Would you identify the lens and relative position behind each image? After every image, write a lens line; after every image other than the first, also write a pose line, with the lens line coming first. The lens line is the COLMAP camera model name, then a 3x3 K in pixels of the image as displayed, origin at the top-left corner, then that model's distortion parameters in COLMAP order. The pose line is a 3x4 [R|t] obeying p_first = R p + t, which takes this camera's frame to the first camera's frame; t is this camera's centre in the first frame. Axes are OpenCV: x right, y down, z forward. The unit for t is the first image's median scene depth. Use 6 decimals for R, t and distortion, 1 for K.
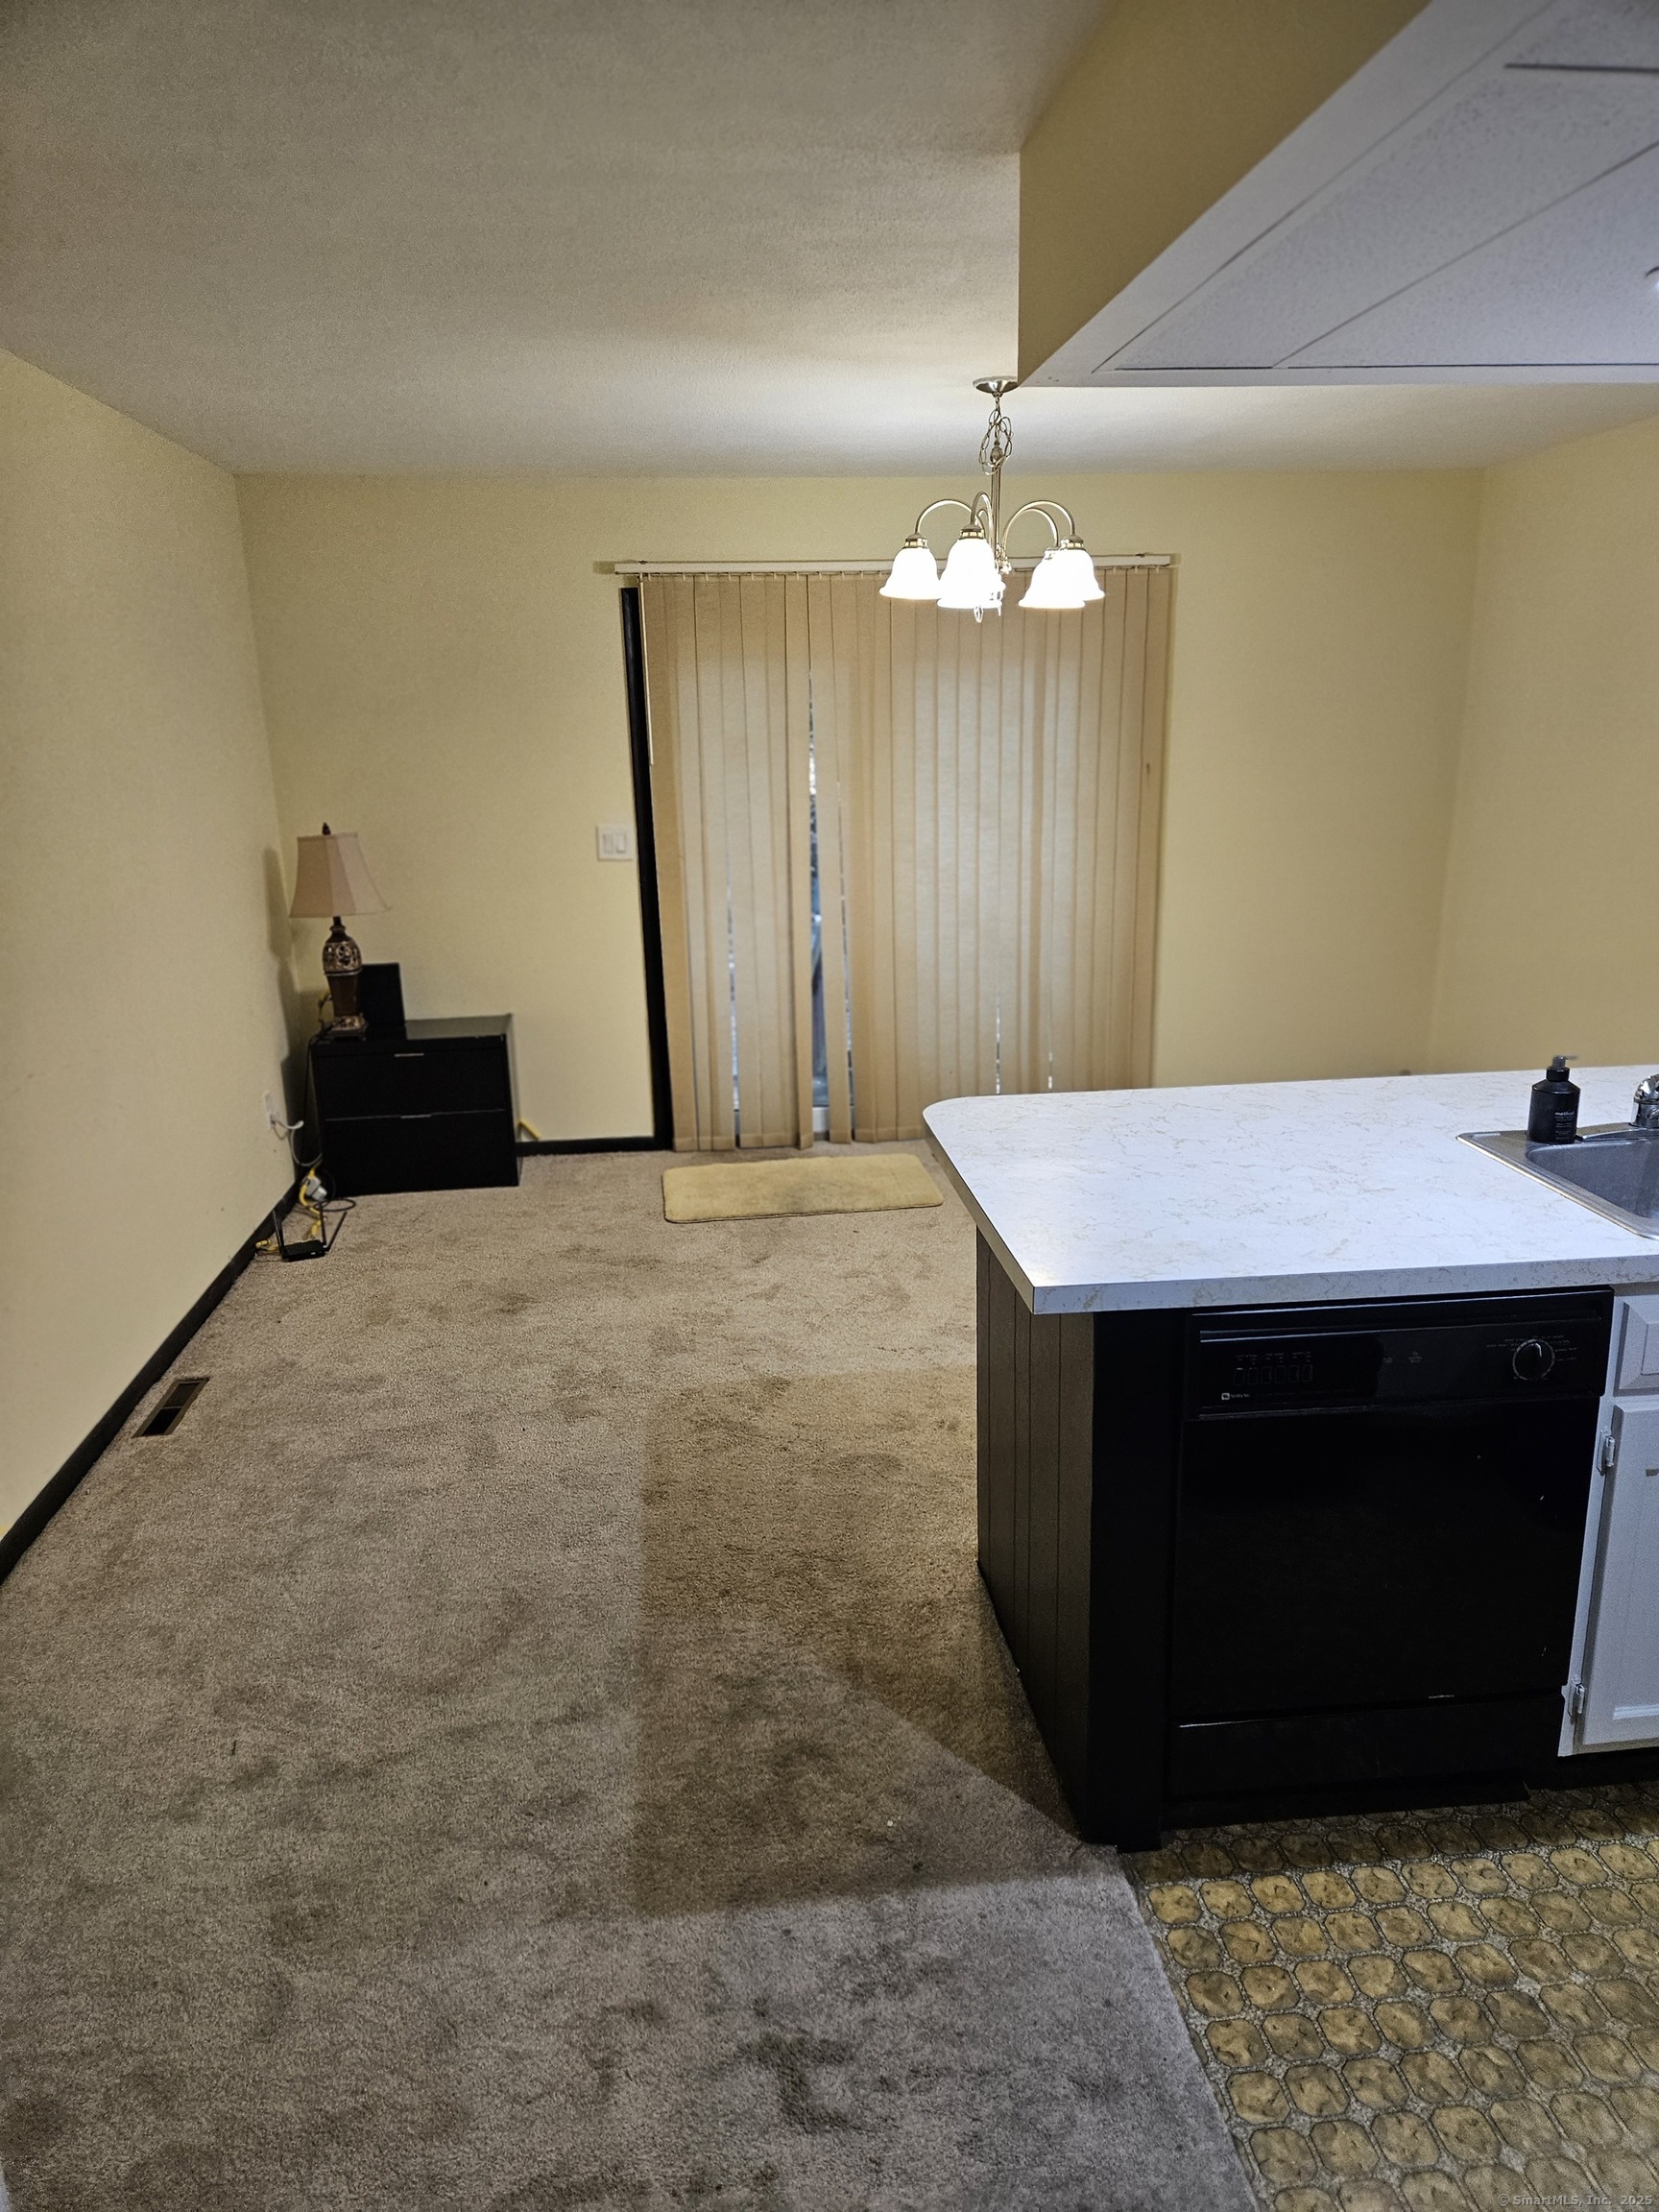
lens RADIAL K [[1477.6, 0, 829.5], [0, 1477.6, 1106.0], [0, 0, 1]] dist [0.043510, -0.003960]
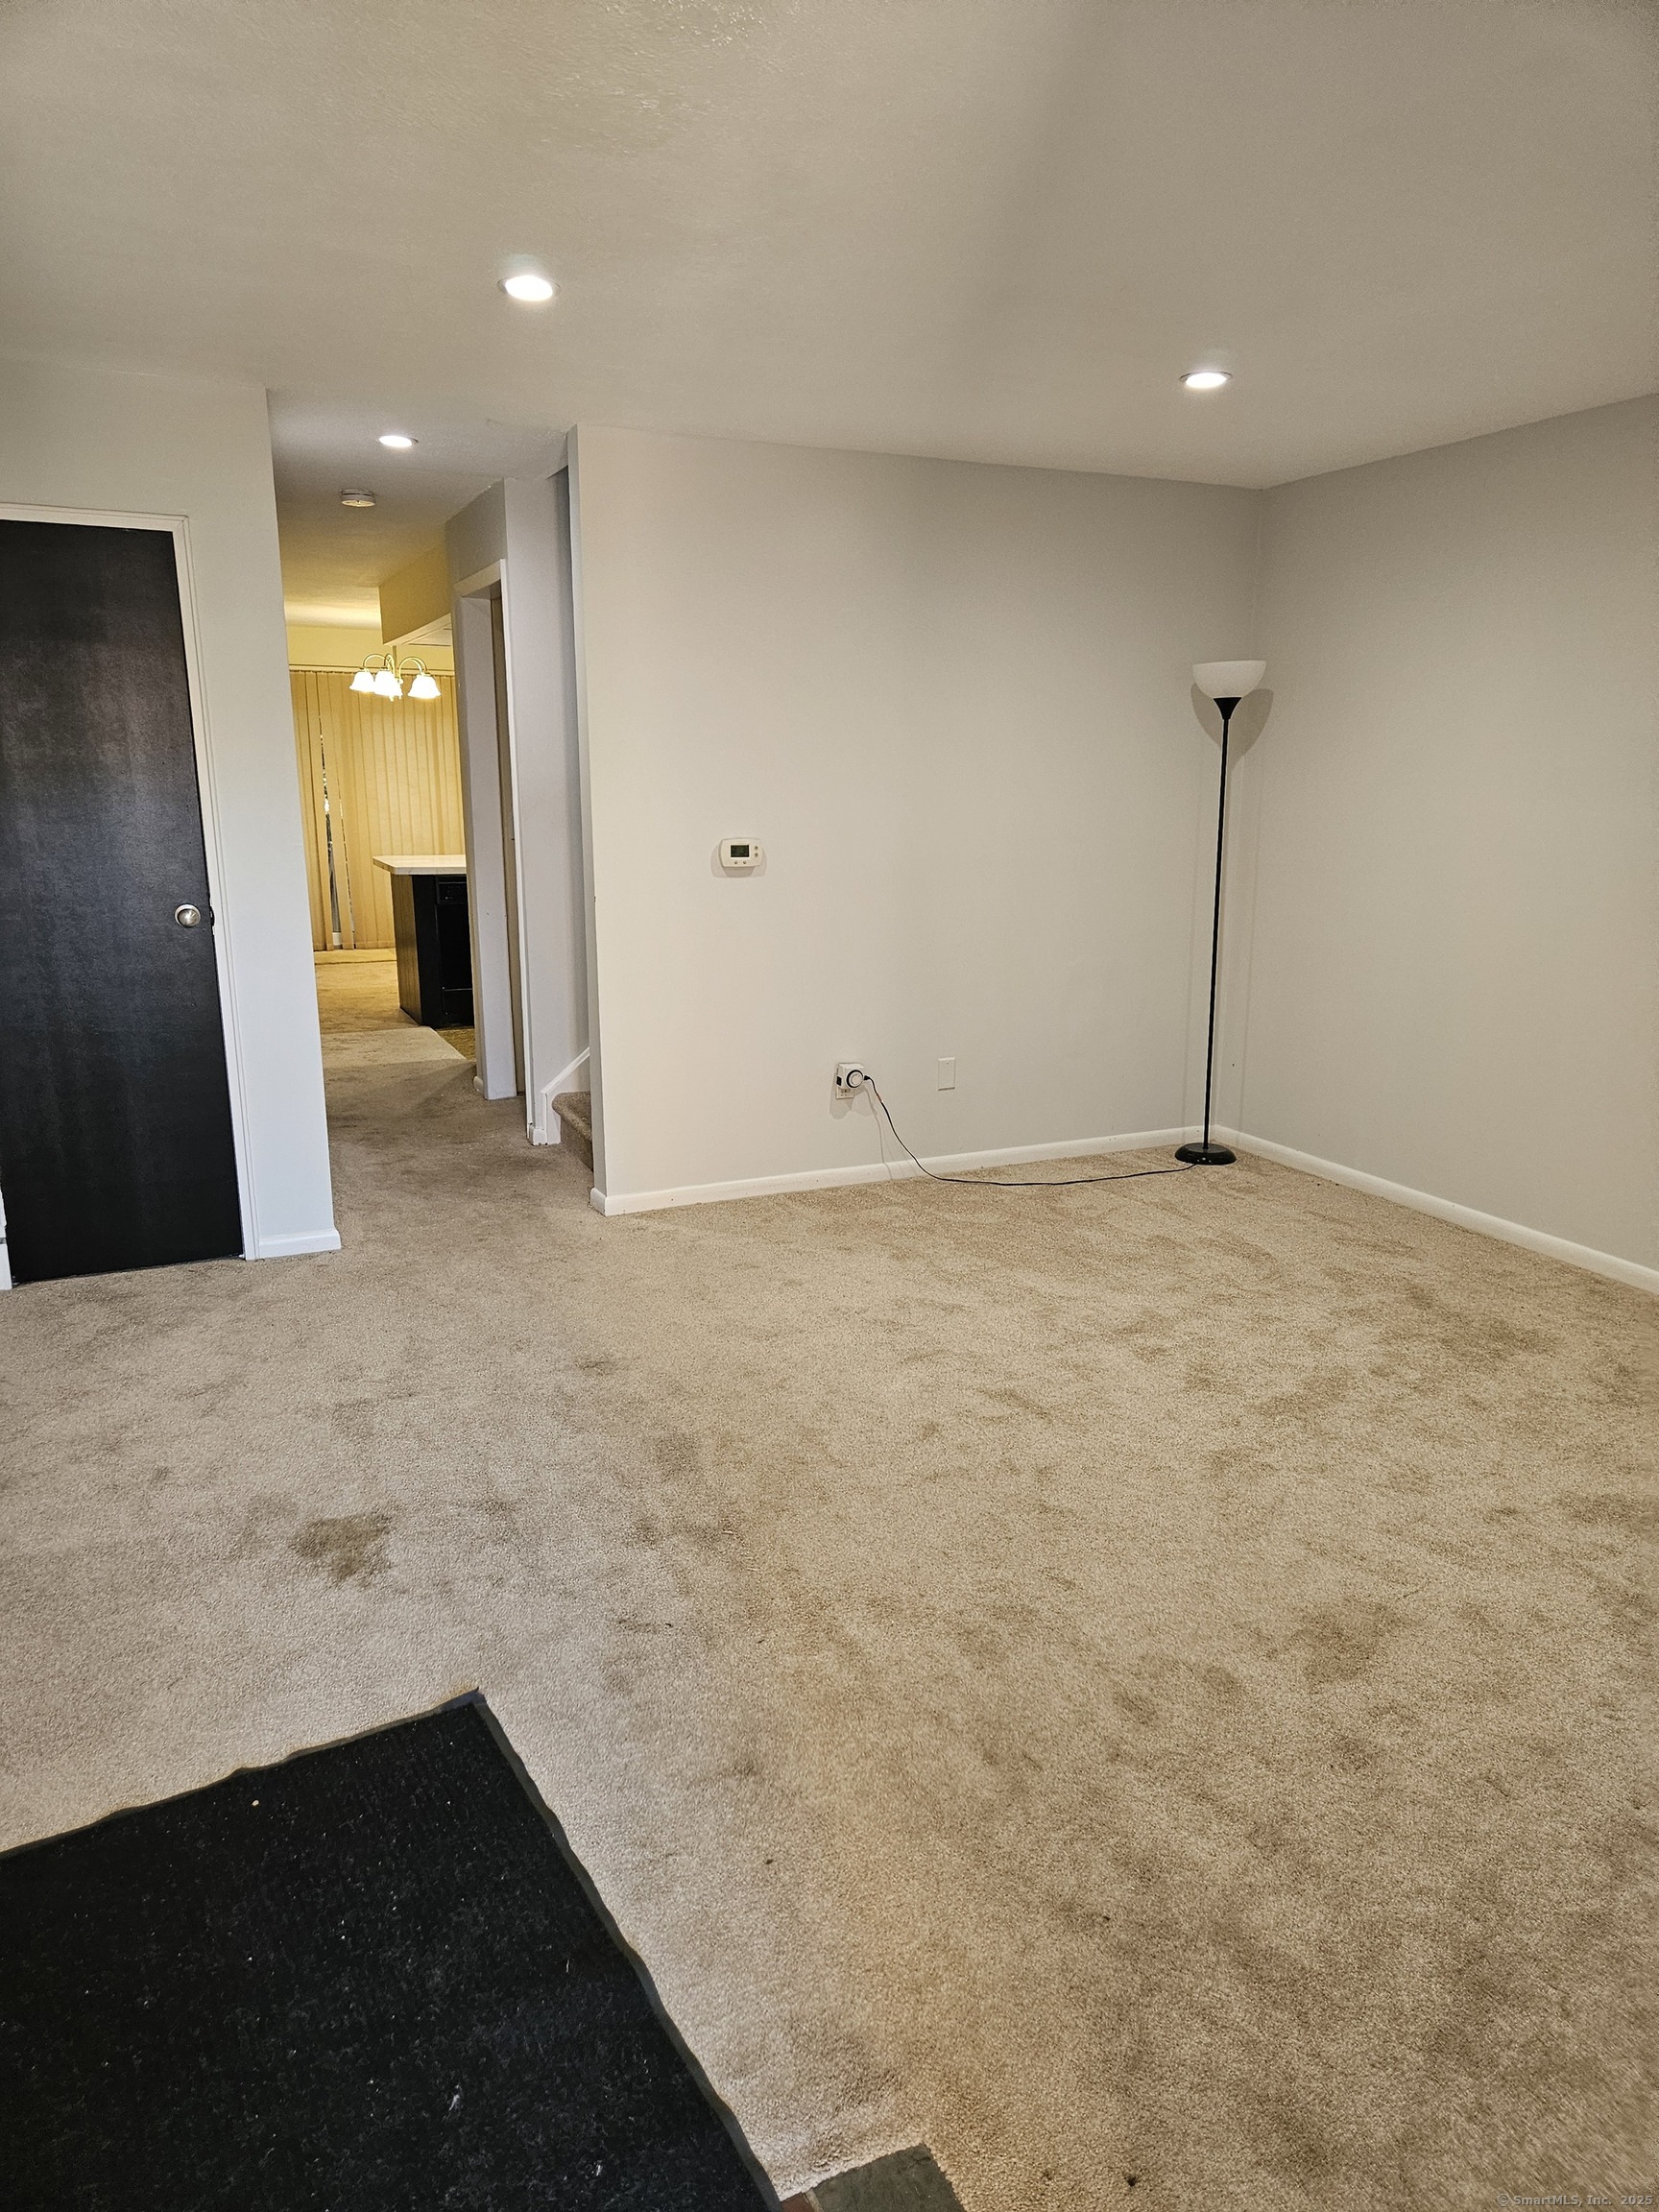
lens RADIAL K [[1477.6, 0, 829.5], [0, 1477.6, 1106.0], [0, 0, 1]] dist [0.043510, -0.003960]
pose [[0.948632, -0.049147, 0.312542, -0.015202], [0.059152, 0.997993, -0.022606, 0.359565], [-0.310804, 0.039933, 0.949635, -1.247252]]
